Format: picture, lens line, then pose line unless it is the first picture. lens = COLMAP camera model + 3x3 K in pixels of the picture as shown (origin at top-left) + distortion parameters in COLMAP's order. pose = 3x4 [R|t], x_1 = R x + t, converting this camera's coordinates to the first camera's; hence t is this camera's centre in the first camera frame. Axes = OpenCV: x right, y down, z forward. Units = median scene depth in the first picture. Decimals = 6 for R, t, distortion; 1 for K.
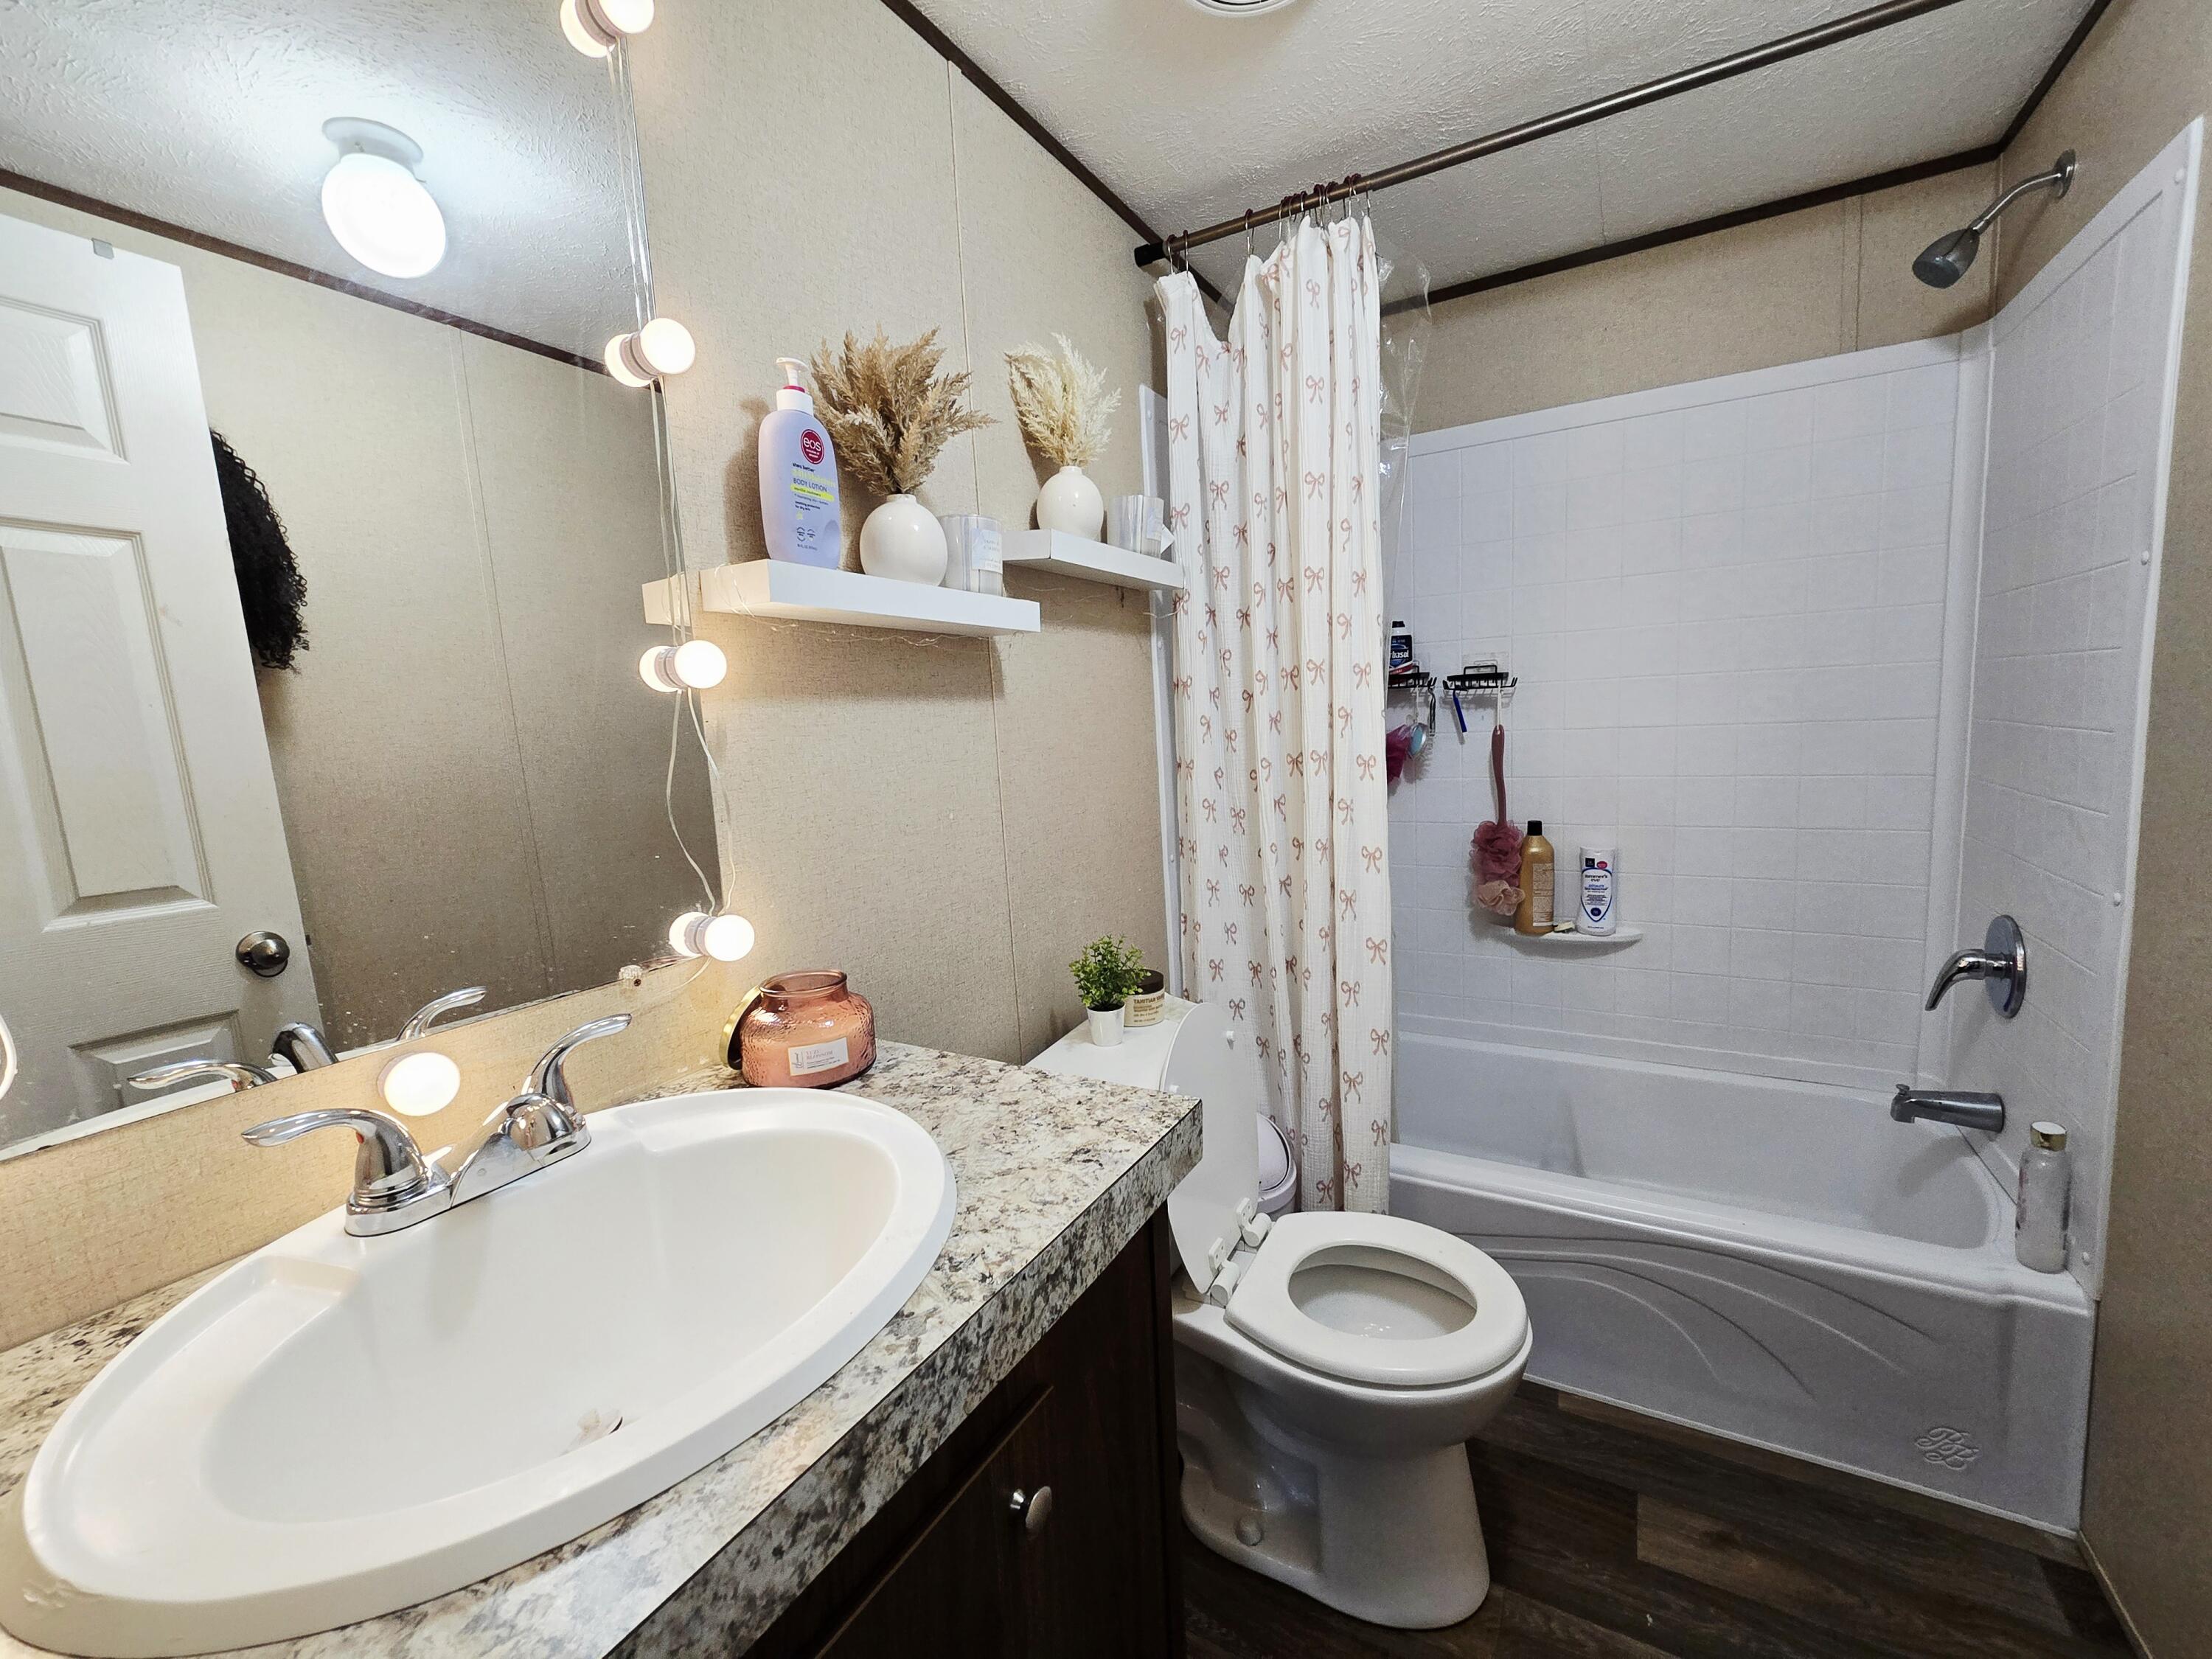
lens RADIAL K [[904.1, 0, 1098.2], [0, 904.1, 830.1], [0, 0, 1]] dist [-0.006287, 0.002623]
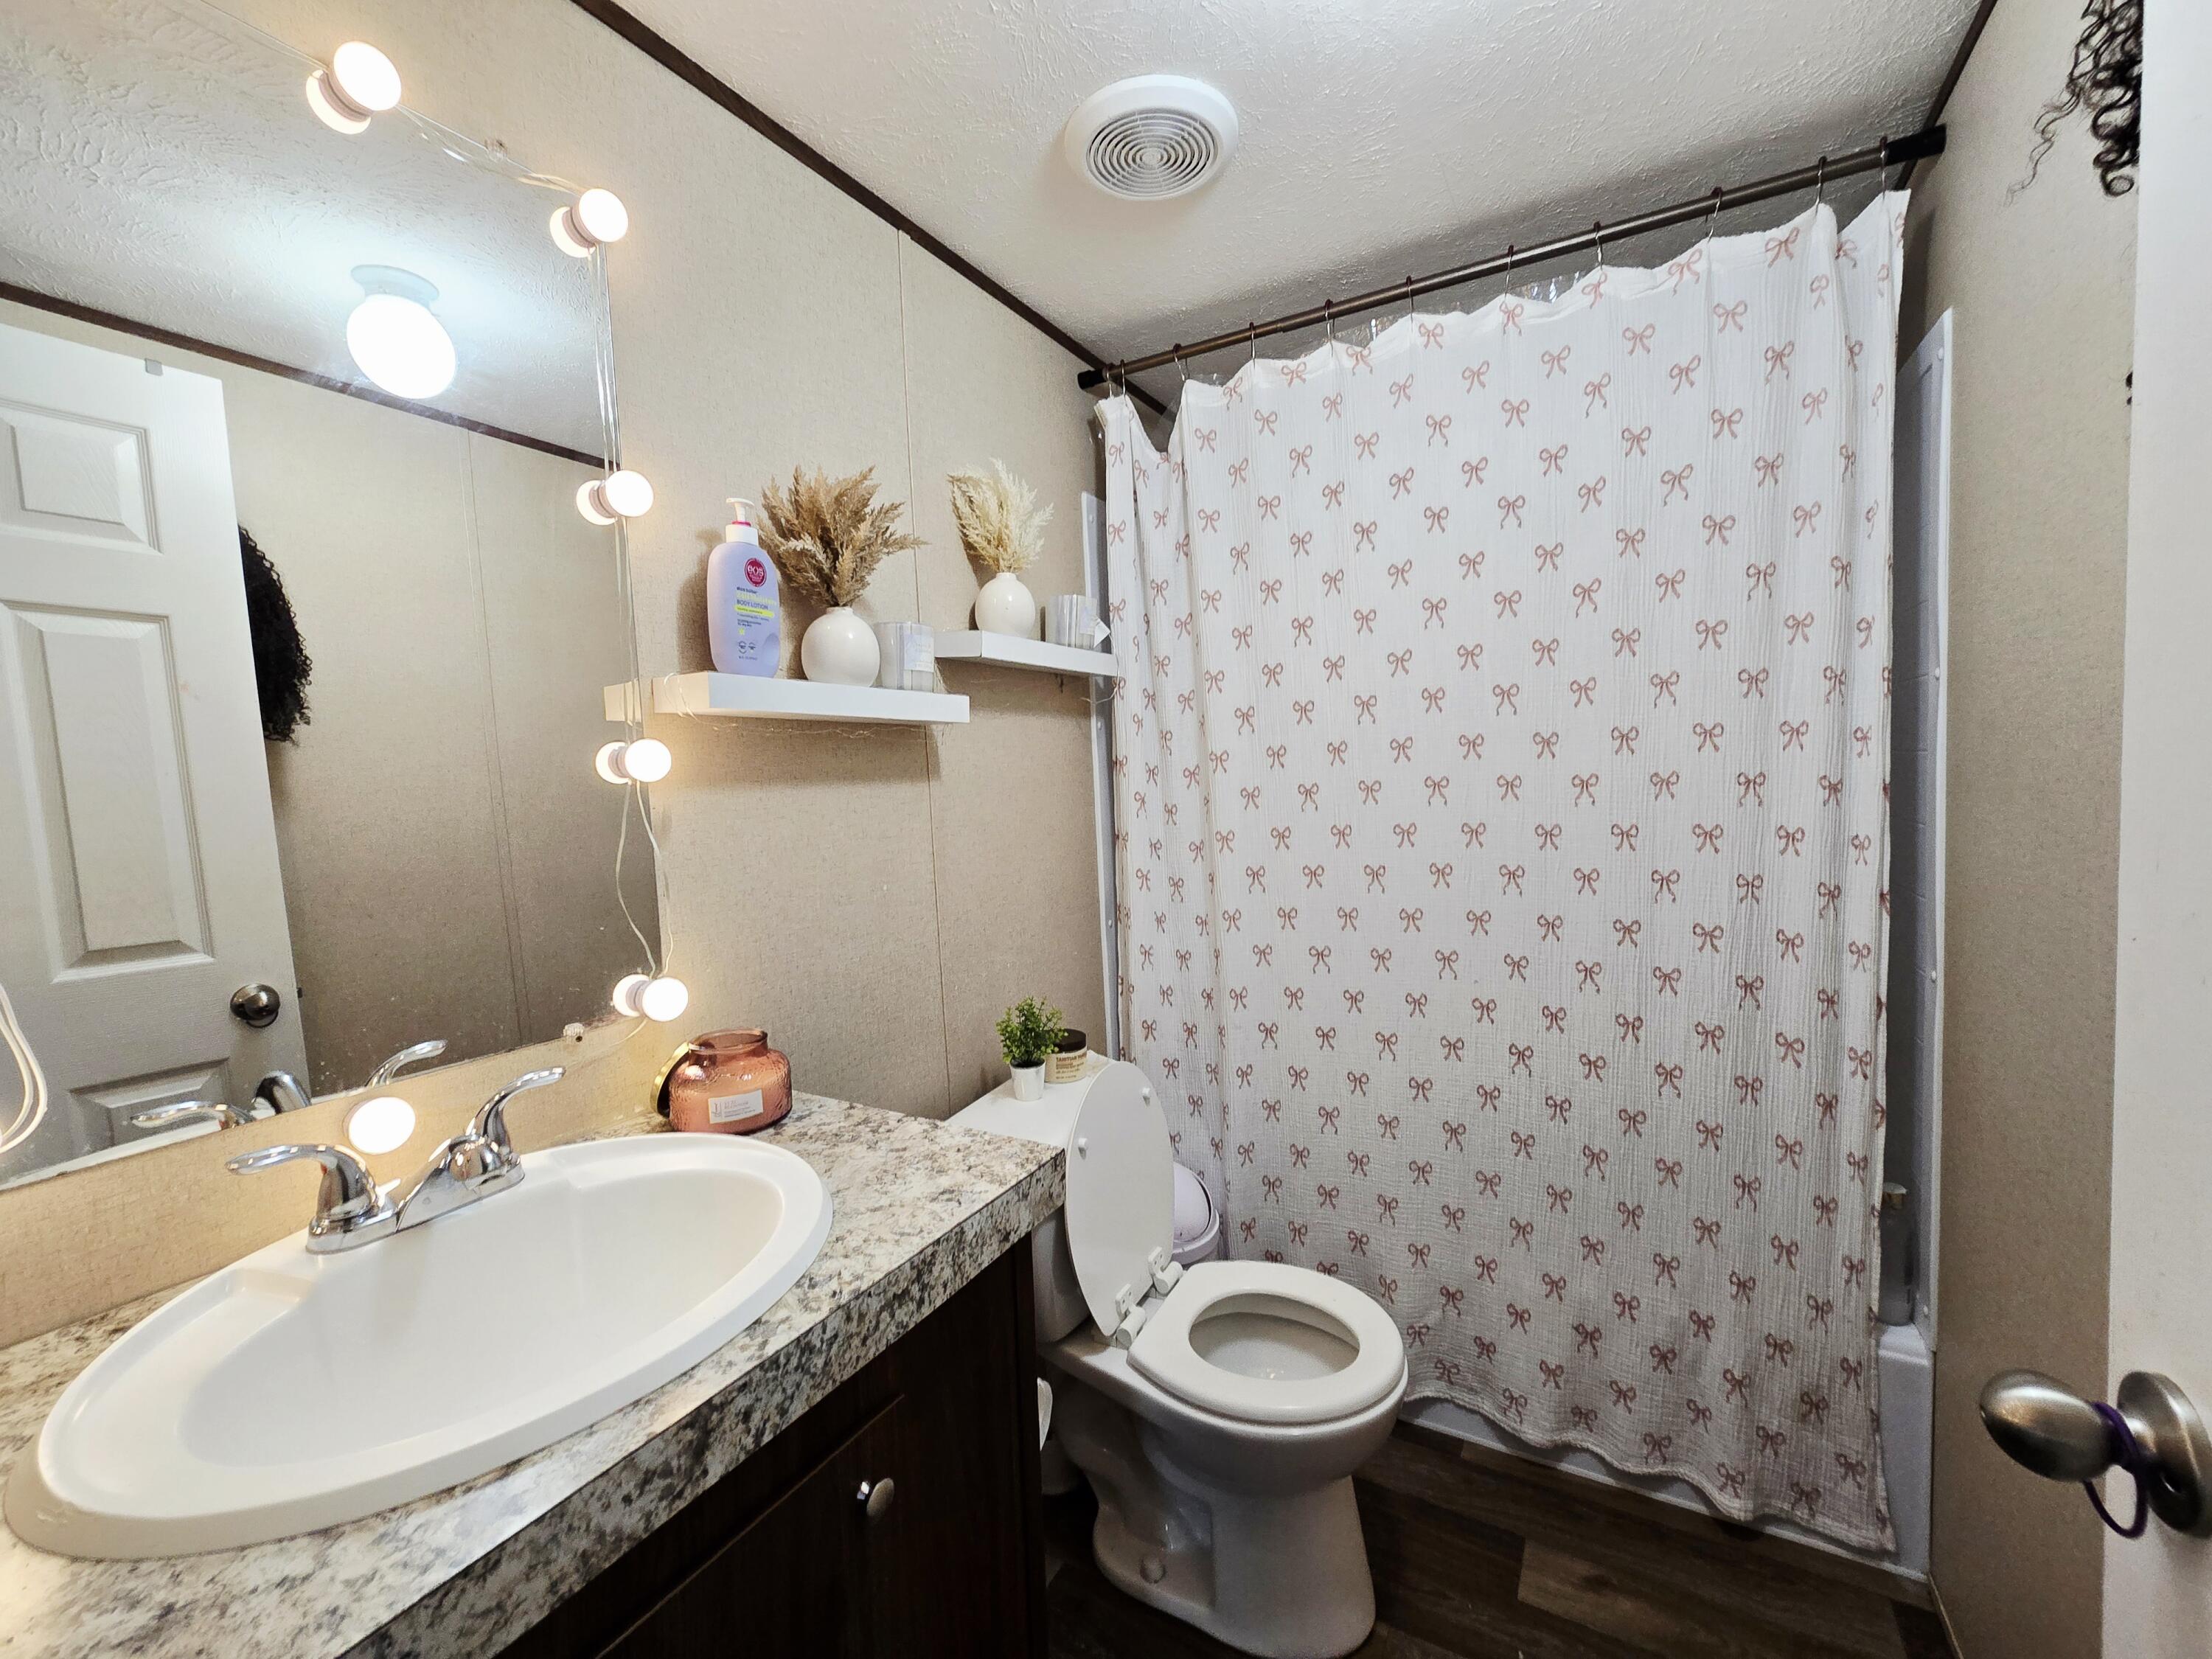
lens RADIAL K [[904.1, 0, 1098.8], [0, 904.1, 831.8], [0, 0, 1]] dist [-0.006287, 0.002623]
pose [[0.999929, 0.011902, -0.001024, 0.104478], [-0.011941, 0.998338, -0.056371, -0.025926], [0.000351, 0.056380, 0.998409, -0.111689]]
